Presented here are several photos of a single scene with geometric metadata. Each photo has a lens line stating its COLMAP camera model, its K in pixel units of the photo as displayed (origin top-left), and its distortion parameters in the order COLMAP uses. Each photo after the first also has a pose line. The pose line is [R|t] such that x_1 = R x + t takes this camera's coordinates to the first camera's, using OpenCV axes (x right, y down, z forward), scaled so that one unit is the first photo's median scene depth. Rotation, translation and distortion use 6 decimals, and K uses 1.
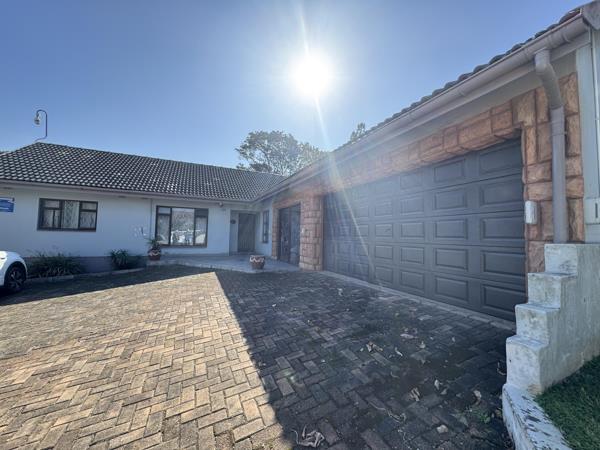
lens RADIAL K [[239.8, 0, 298.2], [0, 239.8, 223.3], [0, 0, 1]] dist [-0.000740, -0.000336]
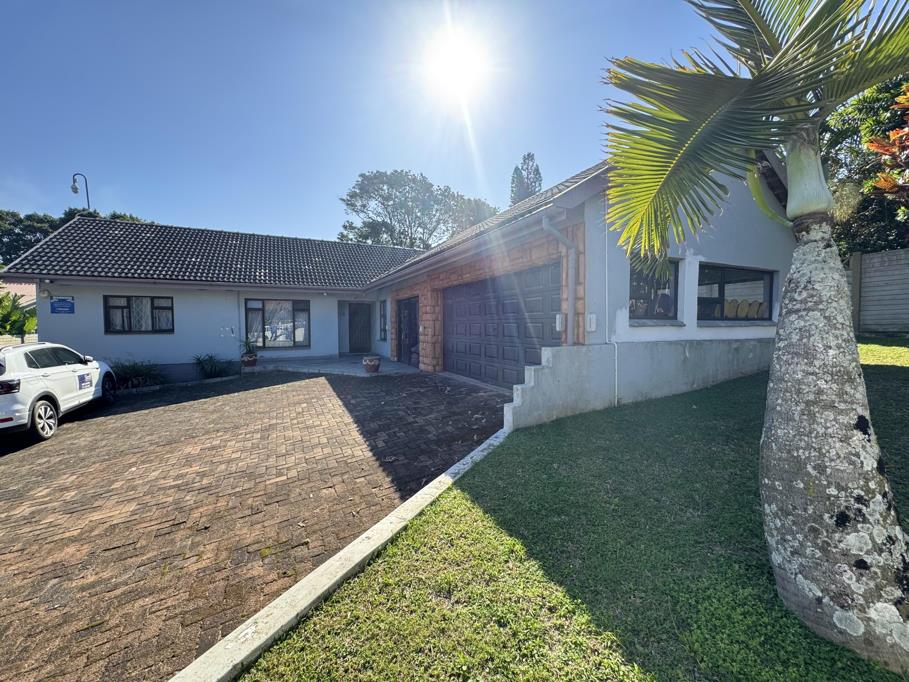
lens RADIAL K [[363.3, 0, 452.4], [0, 363.3, 339.2], [0, 0, 1]] dist [-0.000740, -0.000336]
pose [[0.999324, -0.026601, 0.025371, 0.080704], [0.024082, 0.995197, 0.094888, -0.043589], [-0.027774, -0.094213, 0.995165, -0.282169]]
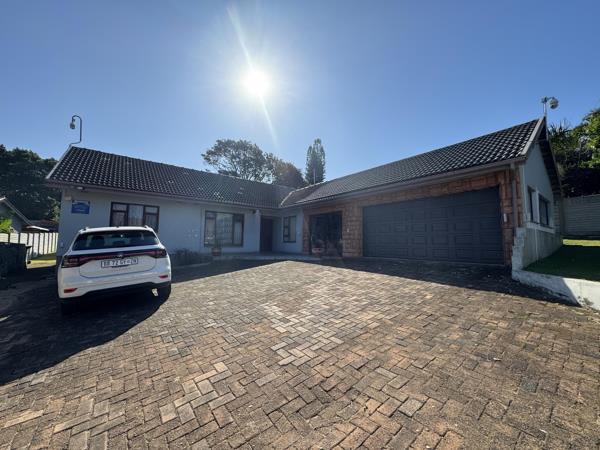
lens RADIAL K [[239.8, 0, 299.1], [0, 239.8, 223.3], [0, 0, 1]] dist [-0.000740, -0.000336]
pose [[0.971971, 0.009087, 0.234927, -0.492791], [-0.001870, 0.999520, -0.030926, 0.026825], [-0.235095, 0.029620, 0.971521, -0.272473]]
